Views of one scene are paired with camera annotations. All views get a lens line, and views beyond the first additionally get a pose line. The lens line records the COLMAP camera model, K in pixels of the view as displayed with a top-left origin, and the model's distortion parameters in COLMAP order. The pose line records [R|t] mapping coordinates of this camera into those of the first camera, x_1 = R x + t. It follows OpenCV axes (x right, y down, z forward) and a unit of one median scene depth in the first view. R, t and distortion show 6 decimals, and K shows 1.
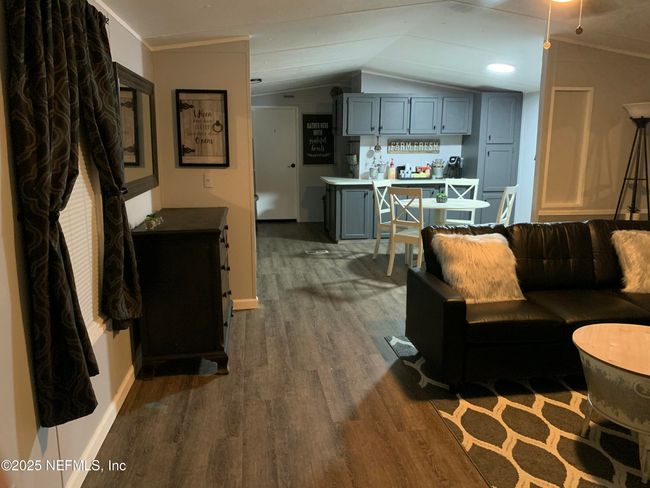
lens RADIAL K [[493.1, 0, 325.0], [0, 493.1, 244.0], [0, 0, 1]] dist [0.081152, -0.099578]
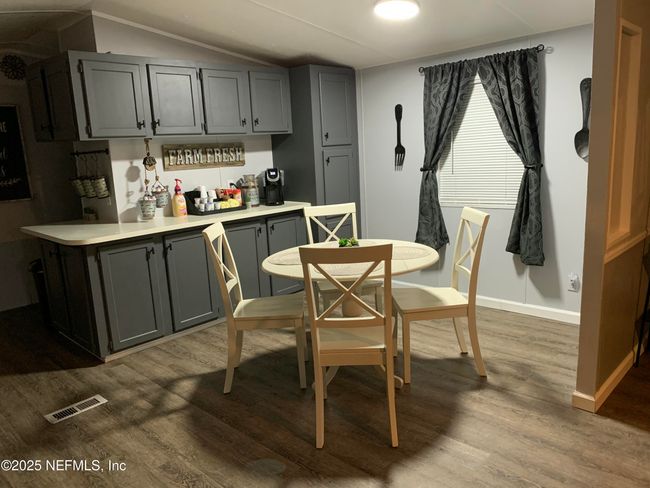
lens RADIAL K [[496.1, 0, 328.7], [0, 496.1, 243.1], [0, 0, 1]] dist [0.087518, -0.146493]
pose [[0.787263, -0.159078, 0.595744, -0.088160], [0.173937, 0.984205, 0.032953, -0.109706], [-0.591577, 0.077679, 0.802498, 0.548390]]
